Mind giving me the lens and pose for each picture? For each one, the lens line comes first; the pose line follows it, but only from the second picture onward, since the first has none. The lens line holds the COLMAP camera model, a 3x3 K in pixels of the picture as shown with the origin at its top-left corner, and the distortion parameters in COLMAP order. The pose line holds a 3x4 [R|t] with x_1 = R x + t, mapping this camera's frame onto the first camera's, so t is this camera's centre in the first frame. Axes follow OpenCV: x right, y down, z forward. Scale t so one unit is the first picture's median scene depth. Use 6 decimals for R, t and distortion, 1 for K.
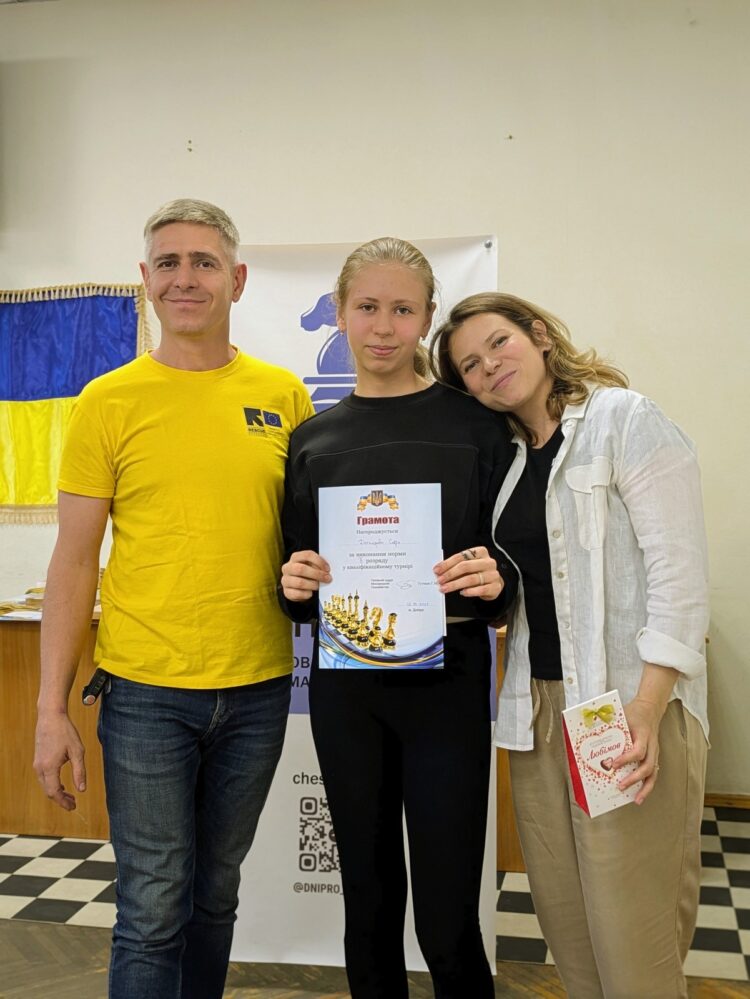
lens RADIAL K [[1288.4, 0, 358.6], [0, 1288.4, 474.1], [0, 0, 1]] dist [0.015832, 0.008658]
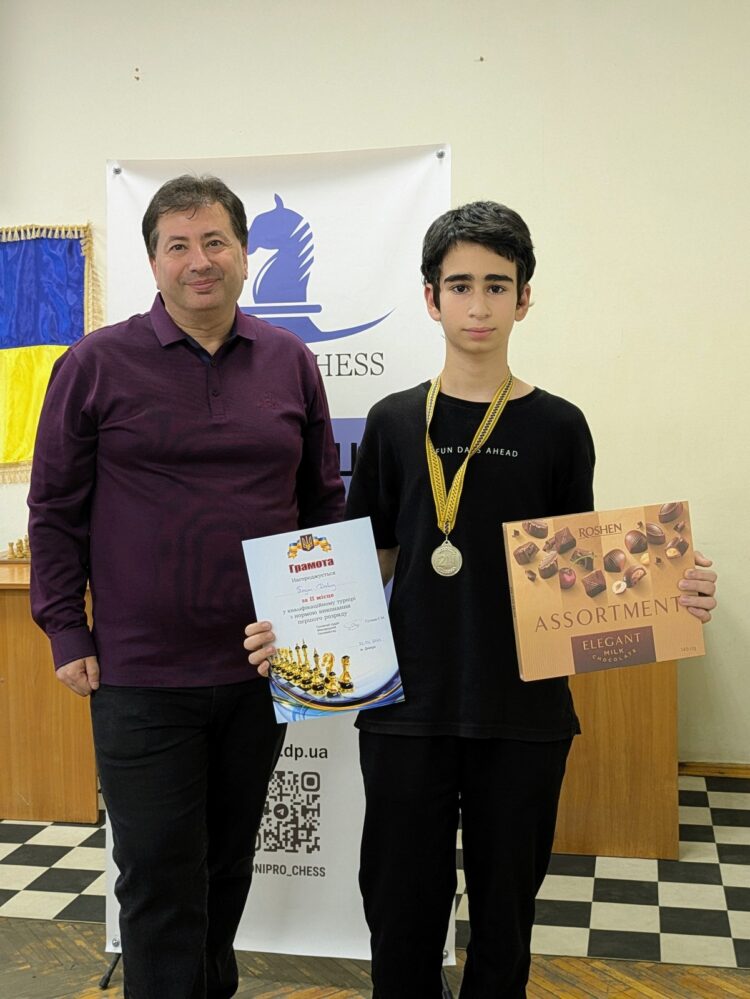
lens RADIAL K [[1286.4, 0, 375.7], [0, 1286.4, 476.9], [0, 0, 1]] dist [0.005433, 0.072973]
pose [[0.999895, -0.011507, 0.008863, 0.028386], [0.011307, 0.999689, 0.022230, 0.015601], [-0.009116, -0.022127, 0.999714, 0.066923]]
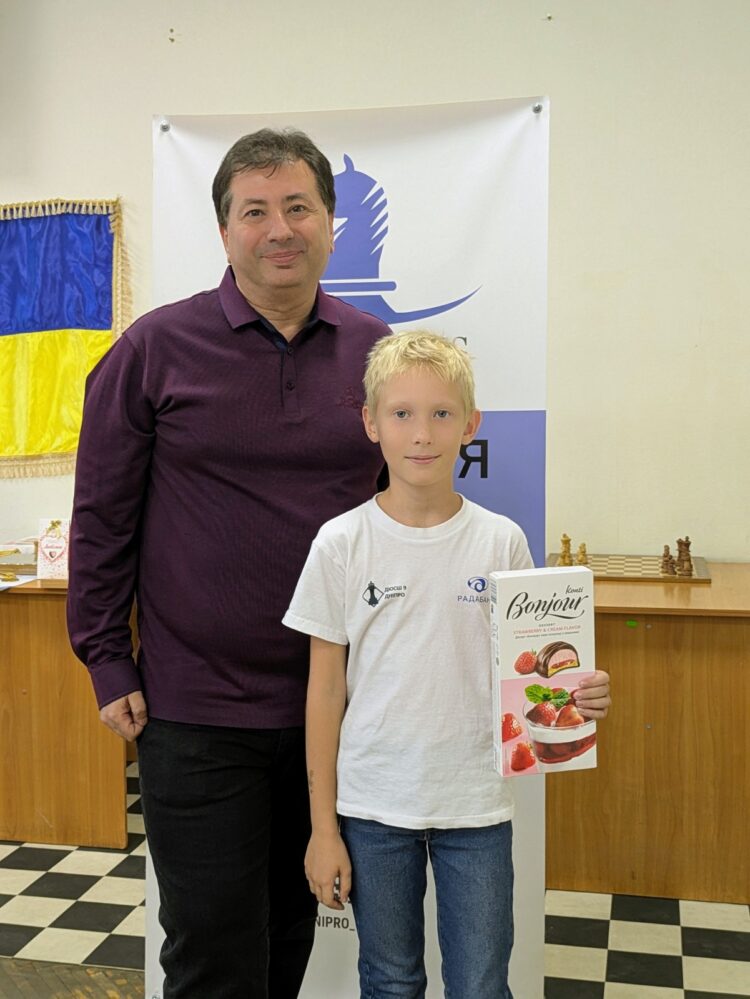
lens RADIAL K [[1275.0, 0, 350.3], [0, 1275.0, 486.7], [0, 0, 1]] dist [0.020265, 0.014735]
pose [[0.999889, -0.000816, -0.014856, -0.000167], [0.001362, 0.999322, 0.036802, 0.013012], [0.014816, -0.036819, 0.999212, 0.141916]]
